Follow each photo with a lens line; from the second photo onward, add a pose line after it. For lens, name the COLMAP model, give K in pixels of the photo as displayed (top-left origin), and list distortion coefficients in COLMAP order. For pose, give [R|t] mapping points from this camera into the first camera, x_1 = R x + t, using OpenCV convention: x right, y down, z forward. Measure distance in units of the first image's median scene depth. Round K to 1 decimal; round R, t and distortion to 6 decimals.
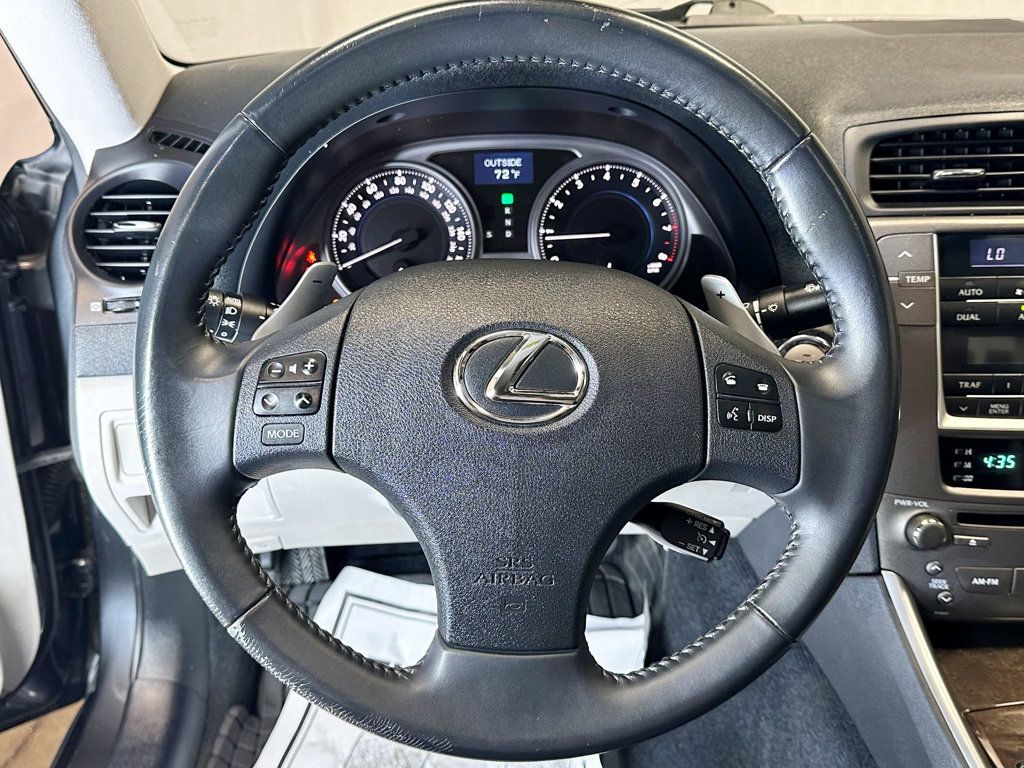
lens RADIAL K [[982.8, 0, 512.0], [0, 982.8, 384.0], [0, 0, 1]] dist [0.170208, -0.487181]
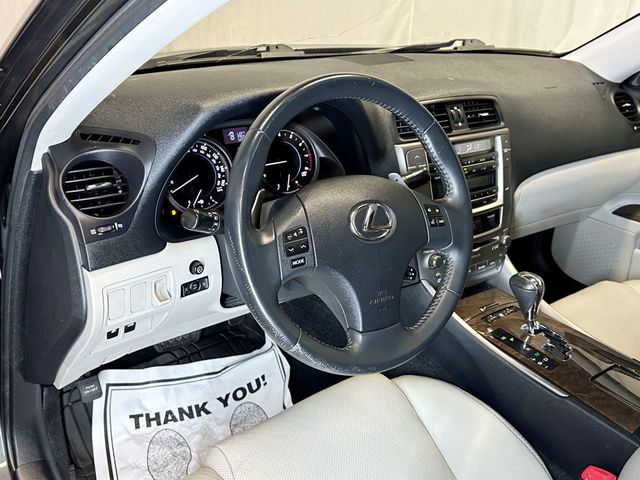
lens RADIAL K [[614.4, 0, 320.0], [0, 614.4, 240.0], [0, 0, 1]] dist [0.114386, -0.023348]
pose [[0.832753, -0.179939, 0.523588, -0.581673], [0.174135, 0.982842, 0.060812, -0.049896], [-0.525547, 0.040534, 0.849799, -0.187878]]
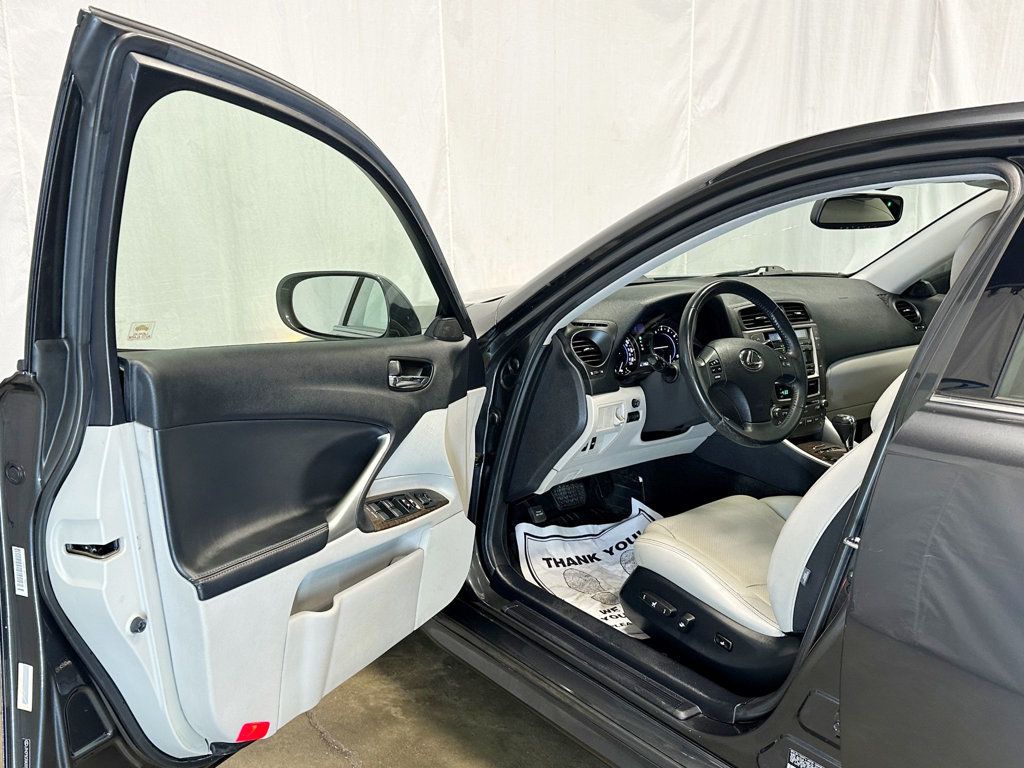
lens RADIAL K [[947.2, 0, 537.5], [0, 947.2, 380.1], [0, 0, 1]] dist [0.328323, -0.399812]
pose [[0.809133, -0.103117, 0.578507, -1.987858], [0.224730, 0.963945, -0.142501, 0.285005], [-0.542955, 0.245310, 0.803133, -1.191957]]
